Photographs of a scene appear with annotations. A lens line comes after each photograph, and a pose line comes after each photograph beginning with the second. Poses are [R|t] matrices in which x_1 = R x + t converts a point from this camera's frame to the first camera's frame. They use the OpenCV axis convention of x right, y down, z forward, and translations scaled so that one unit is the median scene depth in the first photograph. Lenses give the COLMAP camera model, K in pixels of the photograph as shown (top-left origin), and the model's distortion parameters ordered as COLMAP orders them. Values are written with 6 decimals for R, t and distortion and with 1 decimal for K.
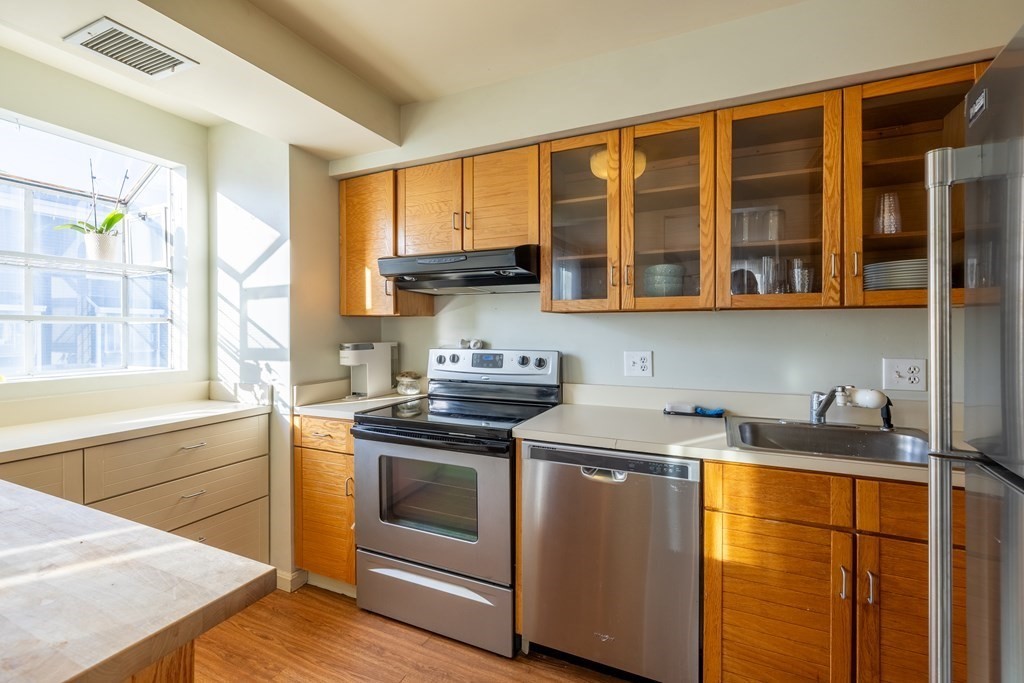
lens RADIAL K [[439.1, 0, 519.9], [0, 439.1, 332.9], [0, 0, 1]] dist [-0.006002, 0.001025]
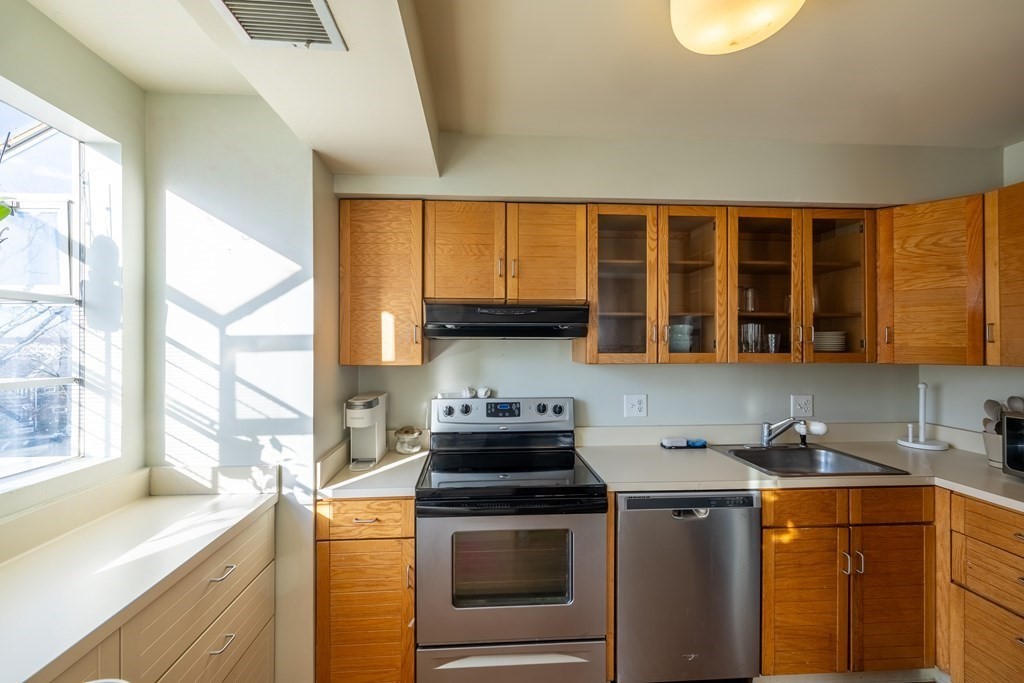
lens RADIAL K [[439.1, 0, 518.5], [0, 439.1, 341.8], [0, 0, 1]] dist [-0.006002, 0.001025]
pose [[0.881154, 0.009814, 0.472728, -0.597983], [-0.003582, 0.999894, -0.014081, -0.086632], [-0.472816, 0.010714, 0.881096, 0.157518]]
